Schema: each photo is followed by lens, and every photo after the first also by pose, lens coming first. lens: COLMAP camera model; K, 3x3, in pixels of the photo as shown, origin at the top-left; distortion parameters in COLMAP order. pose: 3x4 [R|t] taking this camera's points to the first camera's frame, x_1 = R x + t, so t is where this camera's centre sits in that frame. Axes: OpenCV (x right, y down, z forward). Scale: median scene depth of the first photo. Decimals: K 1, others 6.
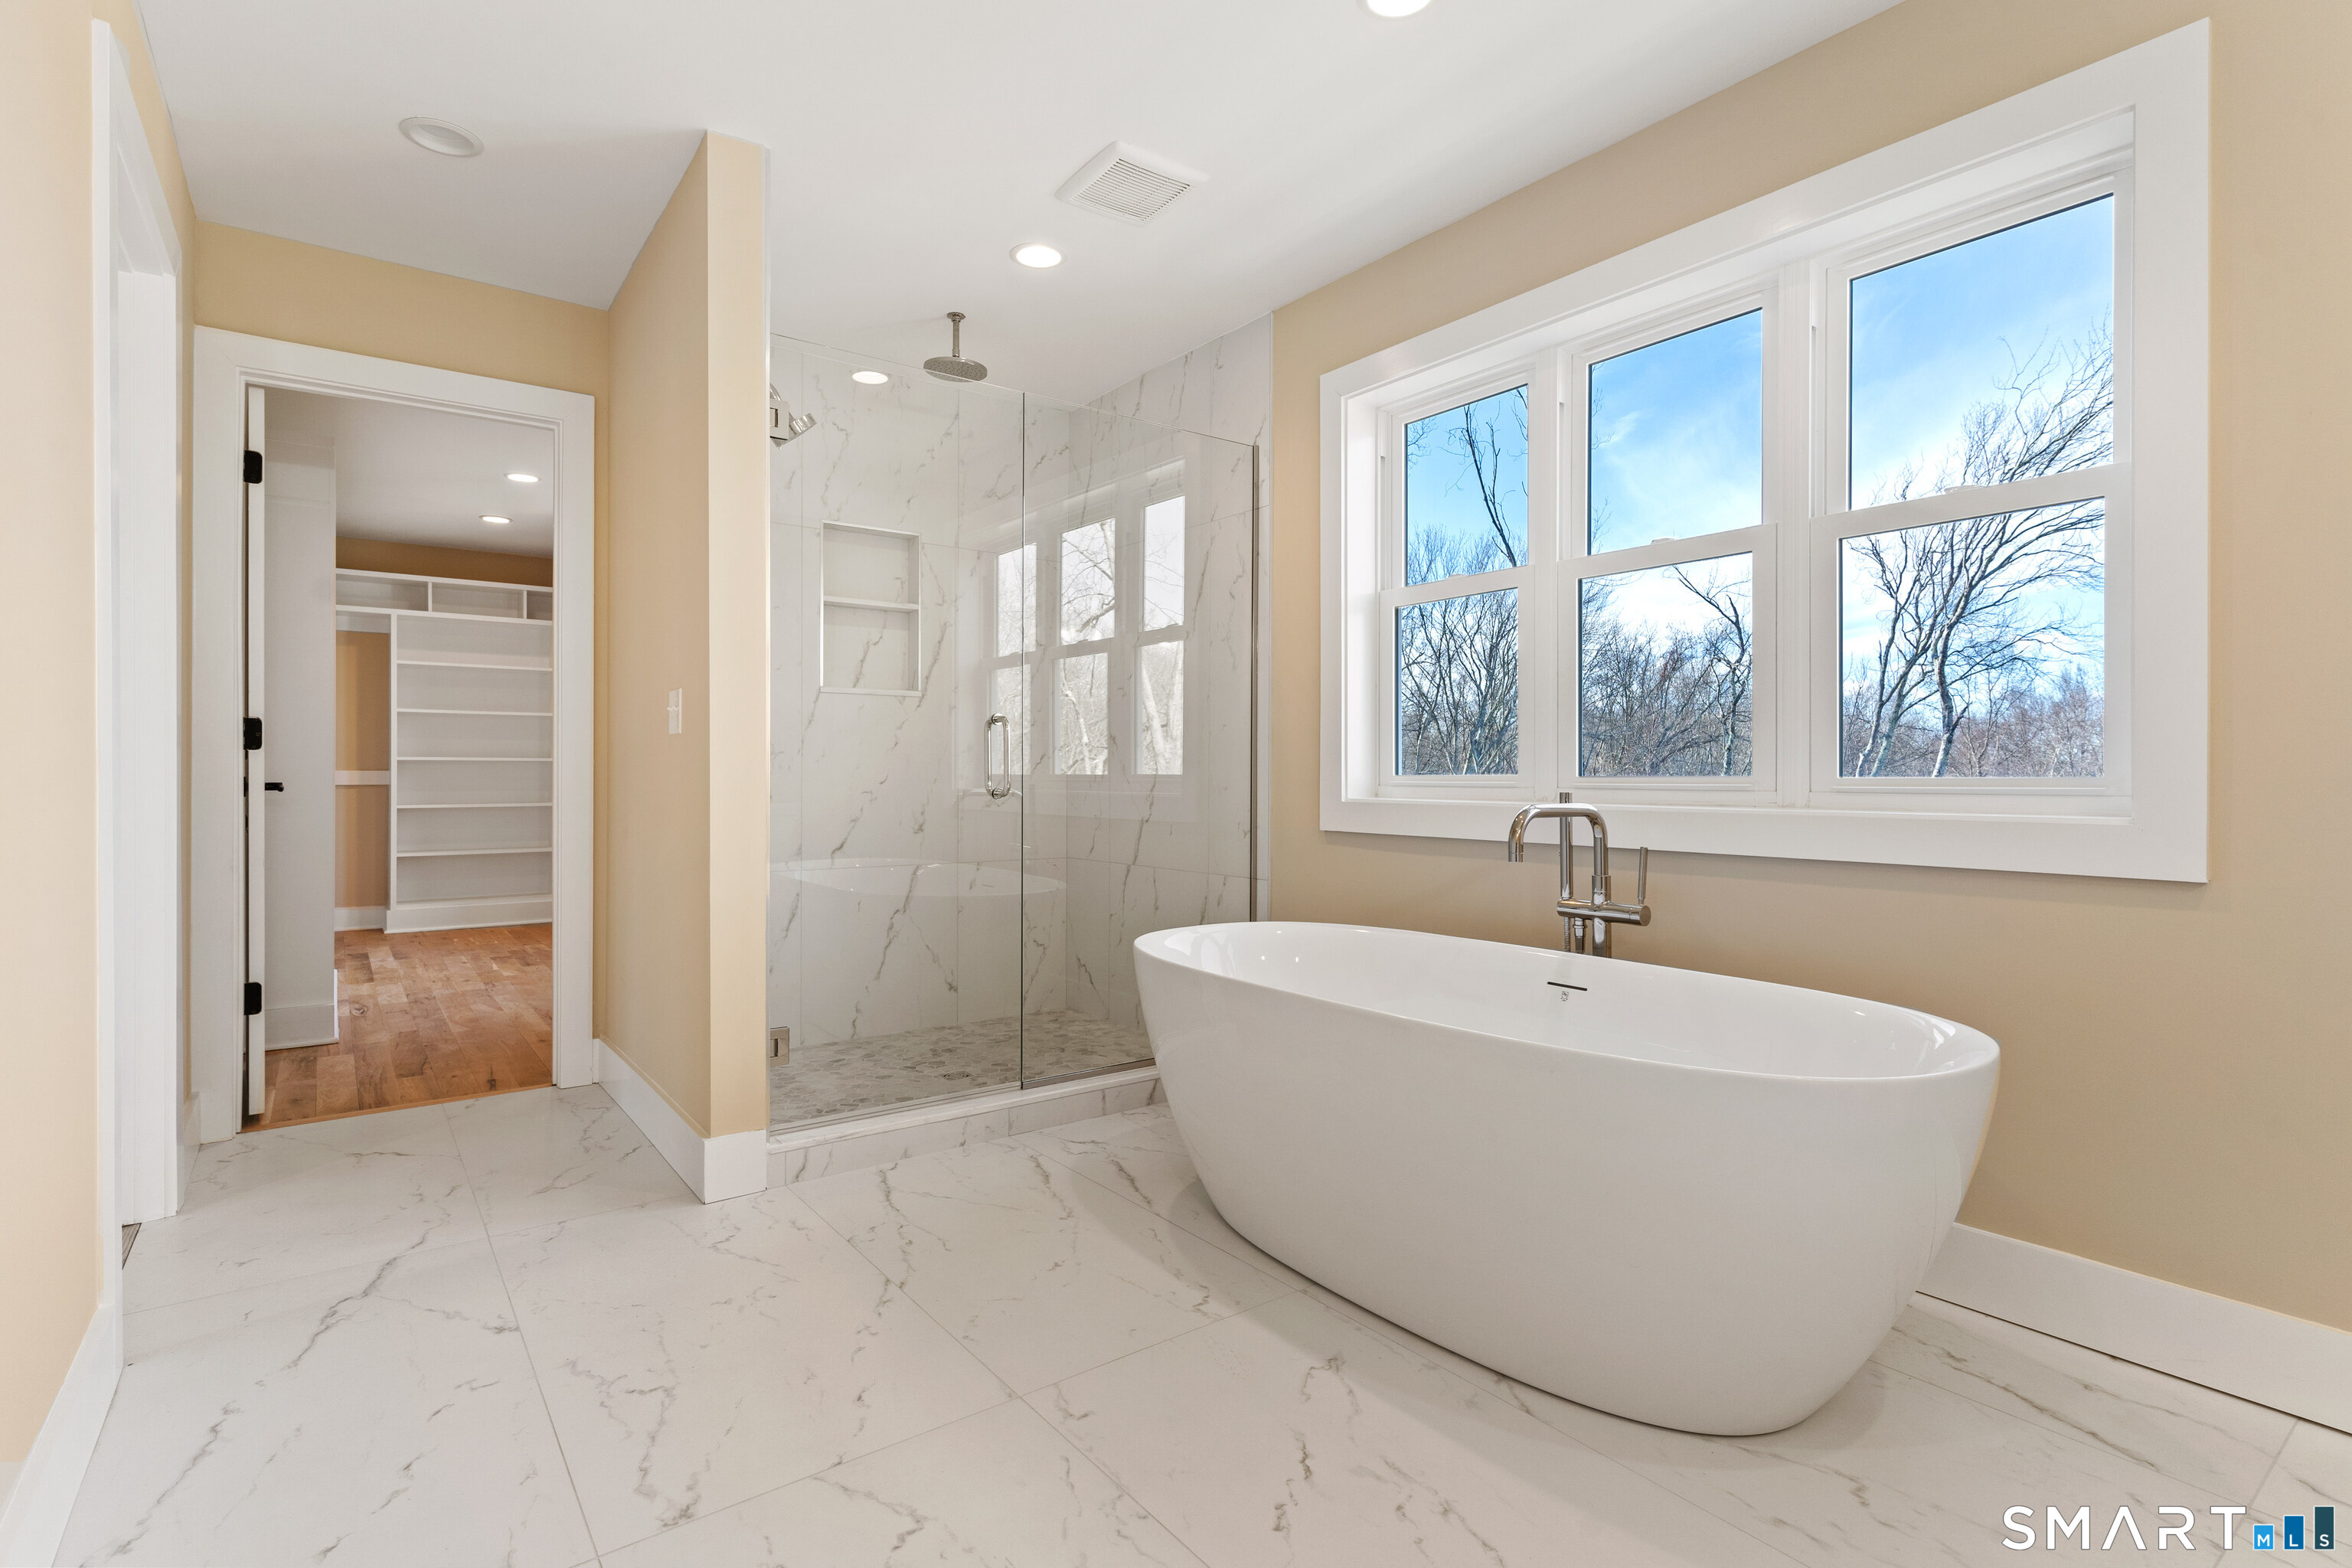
lens RADIAL K [[1127.7, 0, 1157.8], [0, 1127.7, 773.0], [0, 0, 1]] dist [0.001765, -0.000461]
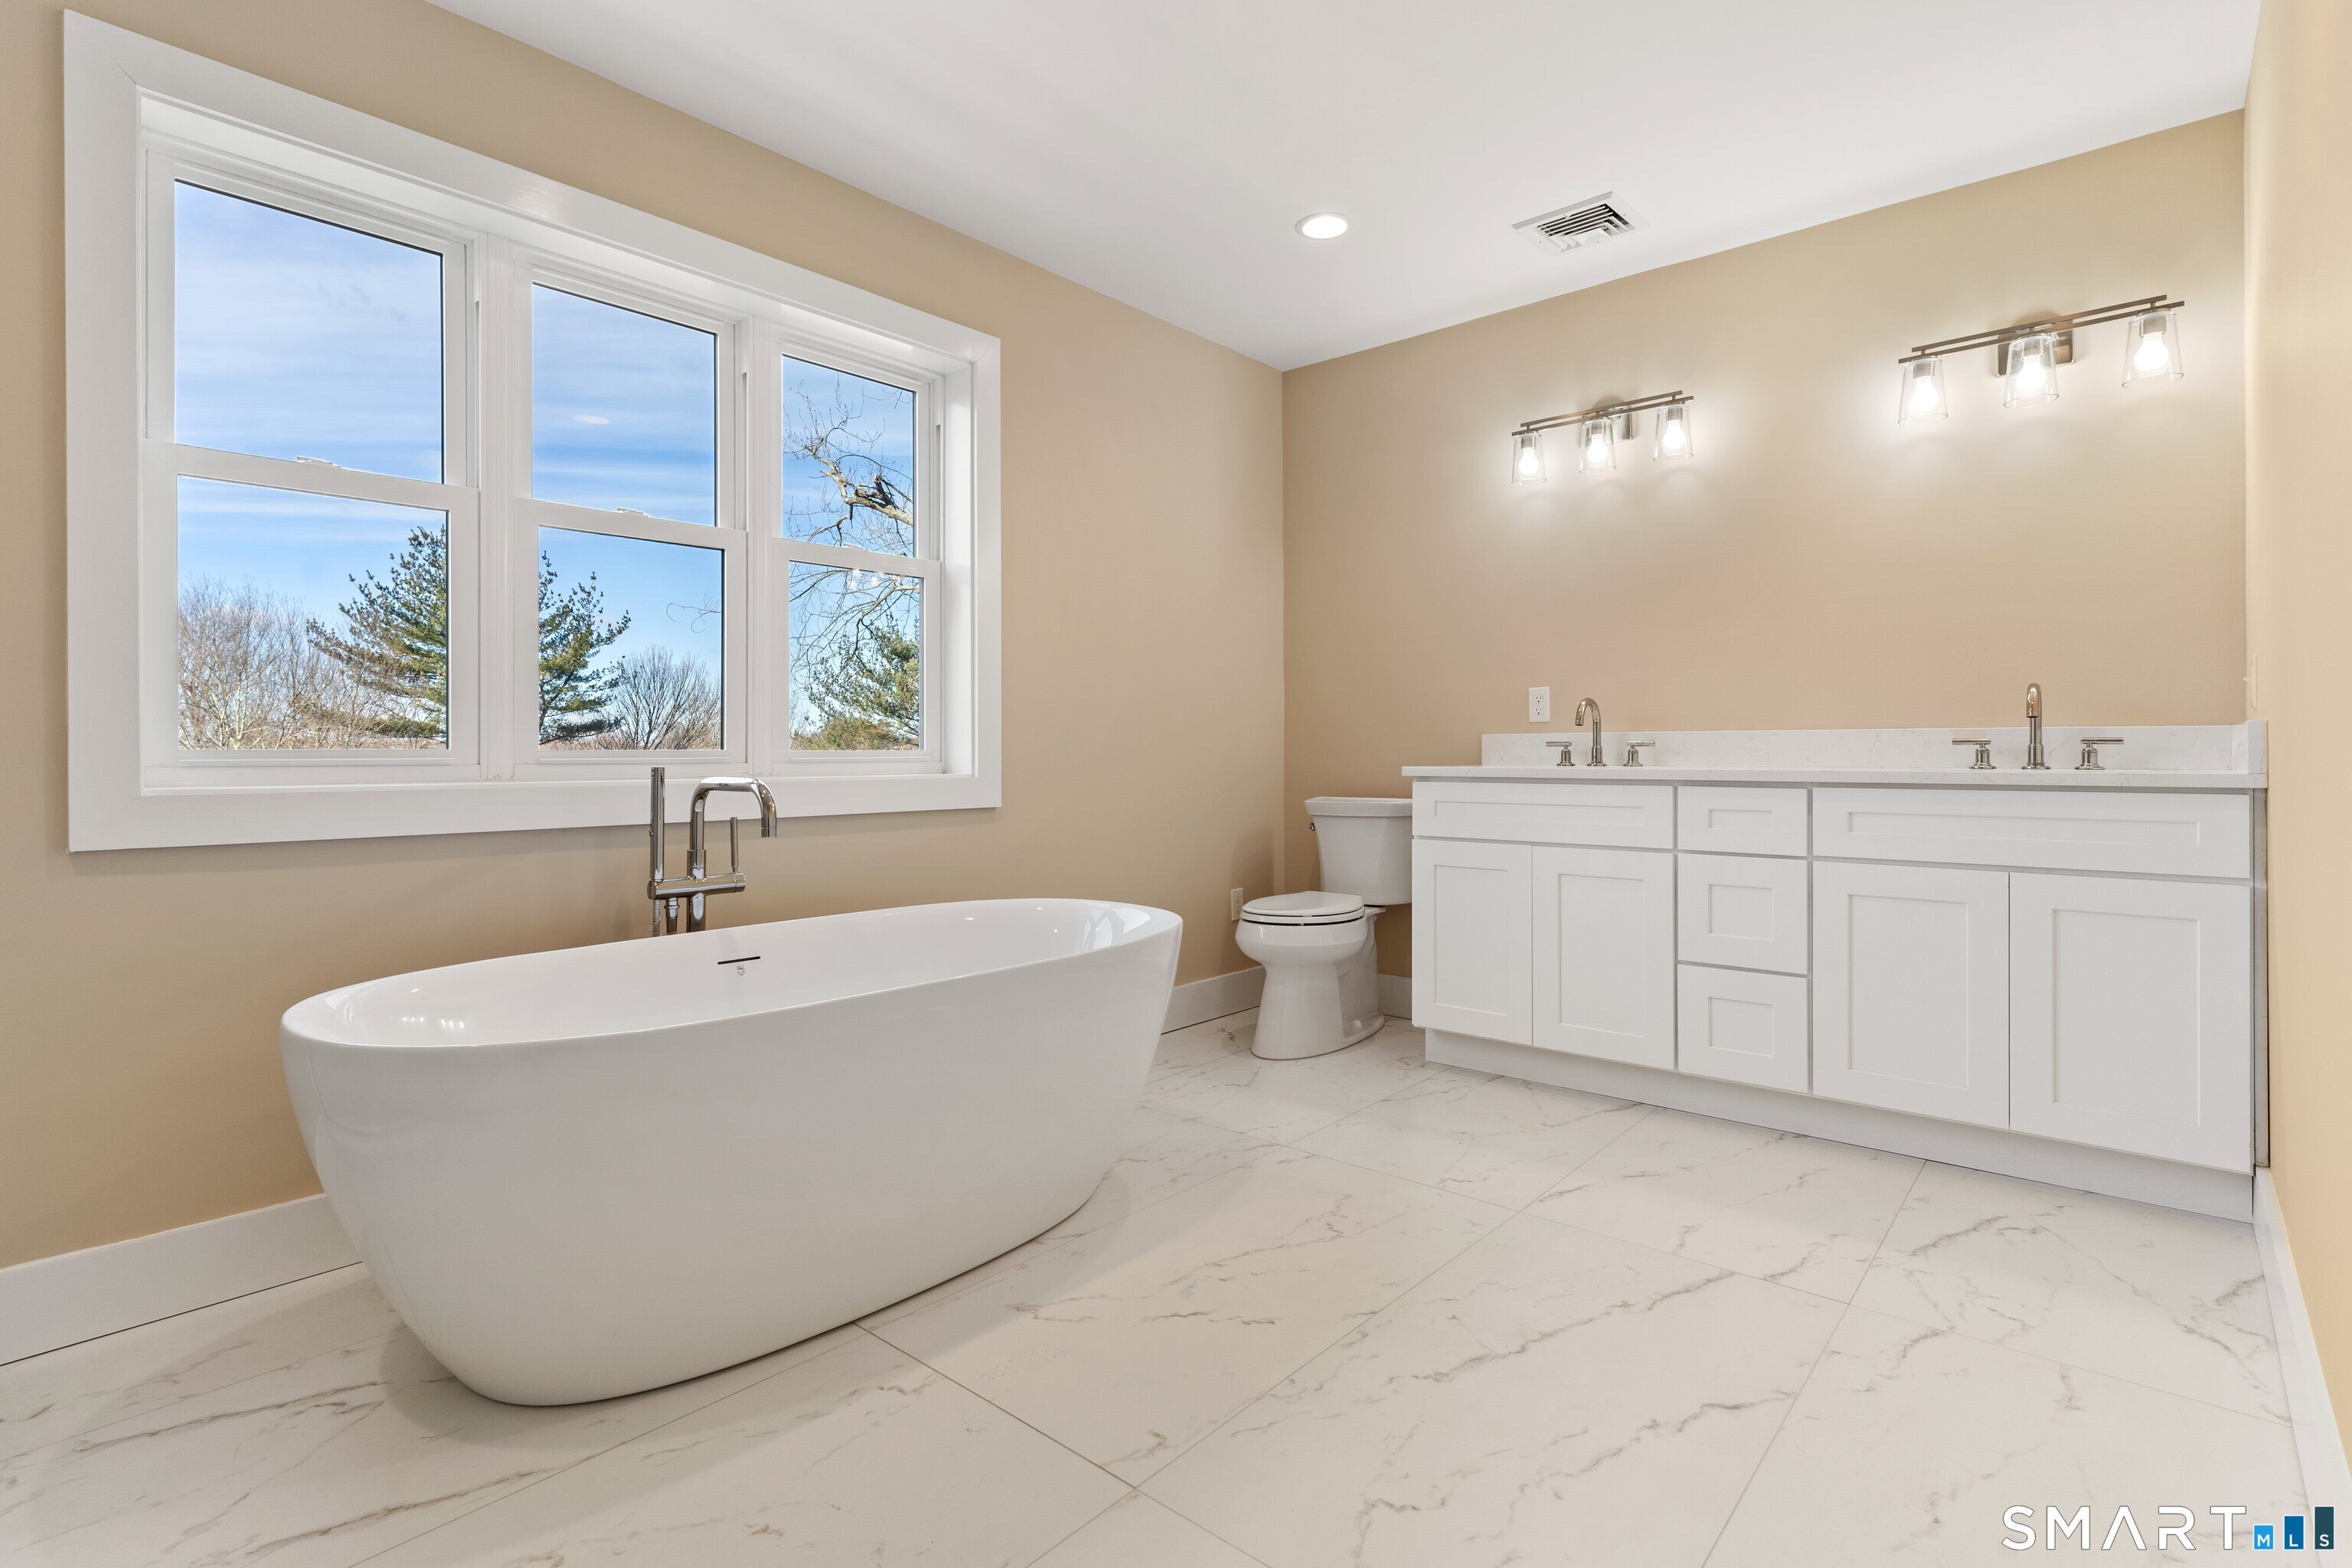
lens RADIAL K [[1127.7, 0, 1157.2], [0, 1127.7, 781.3], [0, 0, 1]] dist [0.001765, -0.000461]
pose [[-0.211143, -0.031766, 0.976939, -0.703278], [-0.003514, 0.999490, 0.031740, -0.002764], [-0.977449, 0.003269, -0.211147, 0.872832]]
